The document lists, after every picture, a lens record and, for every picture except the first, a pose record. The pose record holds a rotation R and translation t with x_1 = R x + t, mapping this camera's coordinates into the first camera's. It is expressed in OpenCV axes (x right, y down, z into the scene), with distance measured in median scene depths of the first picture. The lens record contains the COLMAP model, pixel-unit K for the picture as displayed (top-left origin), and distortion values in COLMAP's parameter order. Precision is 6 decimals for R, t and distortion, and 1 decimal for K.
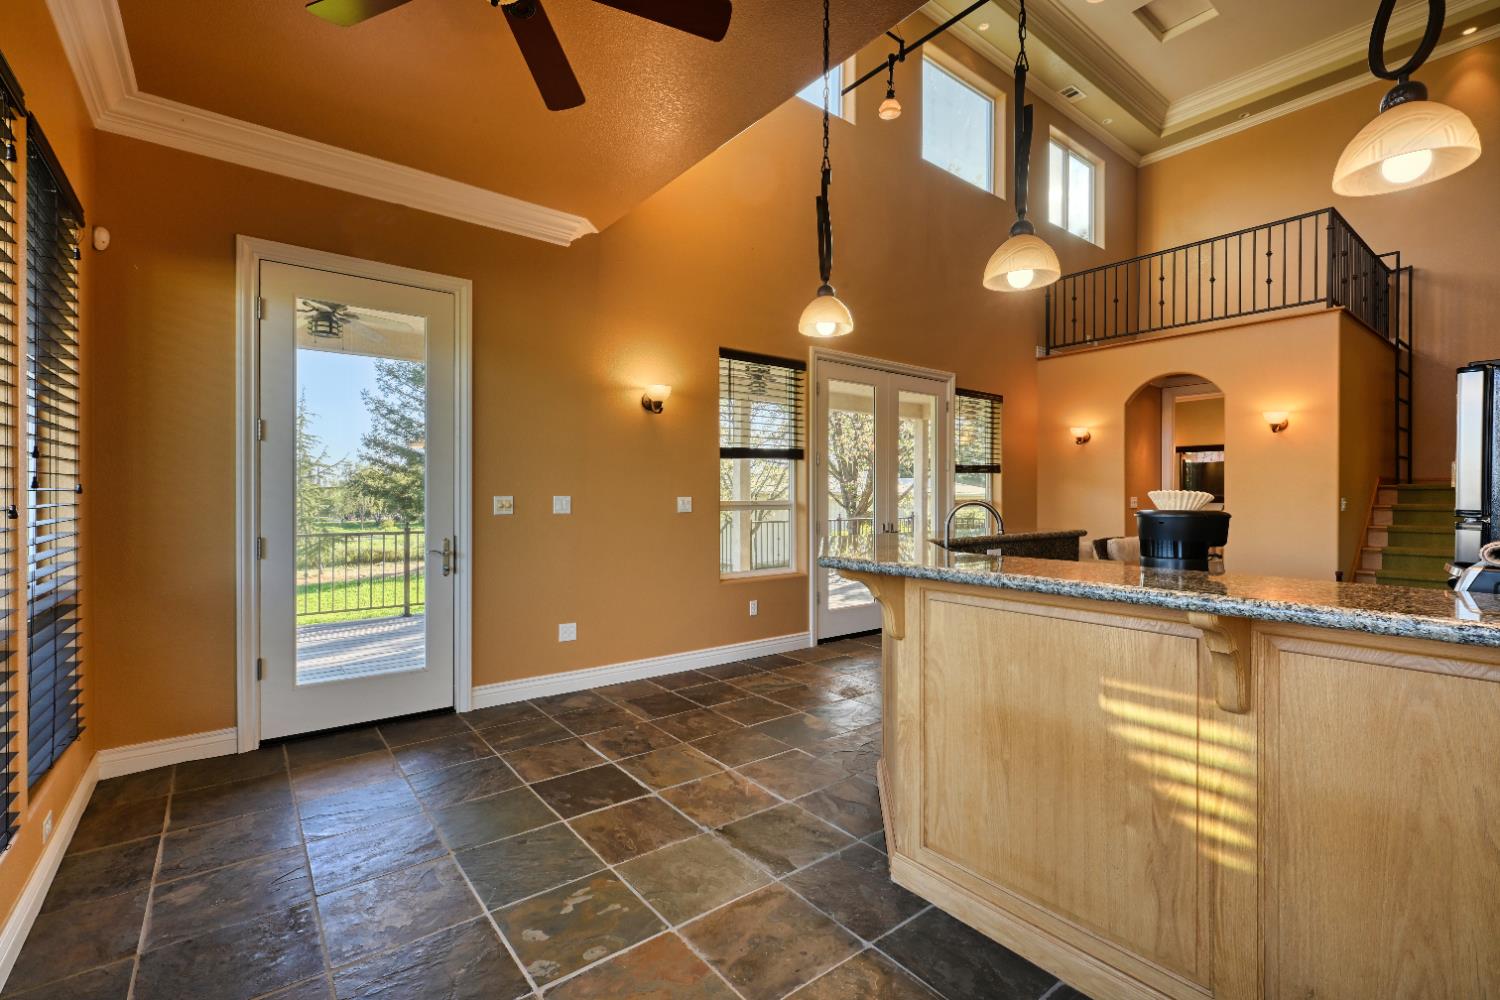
lens RADIAL K [[662.5, 0, 754.3], [0, 662.5, 500.3], [0, 0, 1]] dist [-0.000739, 0.000409]
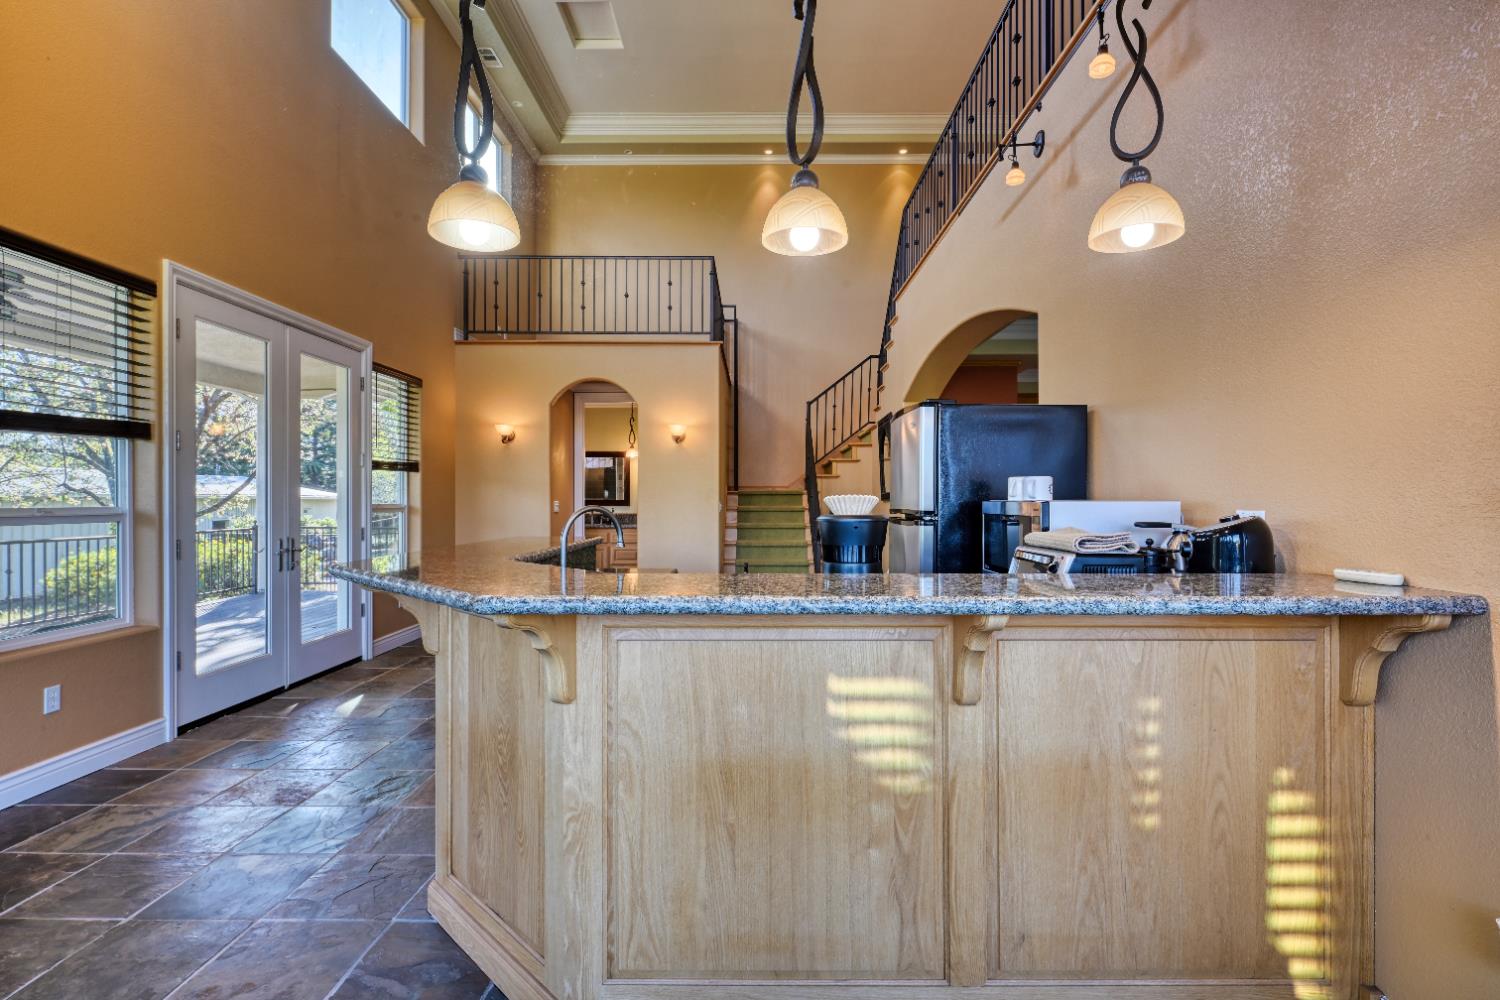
lens RADIAL K [[724.1, 0, 754.5], [0, 724.1, 501.1], [0, 0, 1]] dist [-0.000339, -0.000134]
pose [[0.622099, -0.001309, 0.782938, -0.153496], [0.004343, 0.999989, -0.001779, -0.001957], [-0.782927, 0.004507, 0.622098, 0.213298]]
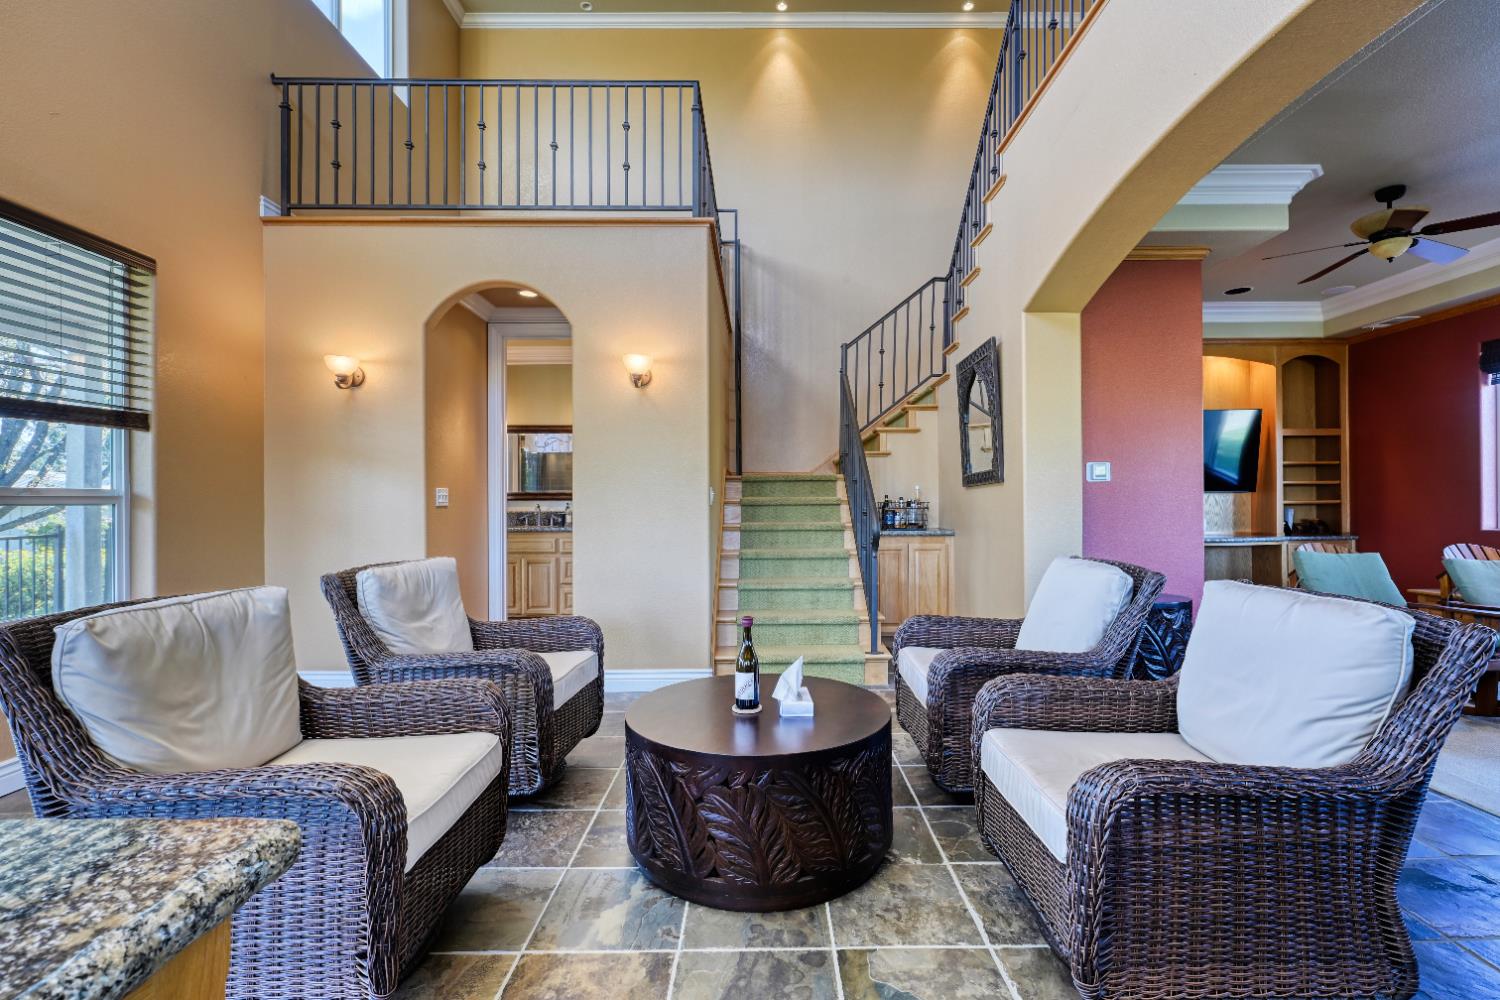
lens RADIAL K [[683.6, 0, 766.8], [0, 683.6, 499.6], [0, 0, 1]] dist [-0.000061, -0.000254]
pose [[0.613050, 0.000611, 0.790044, 0.521429], [0.010479, 0.999905, -0.008904, 0.028059], [-0.789974, 0.013738, 0.612986, 0.770706]]
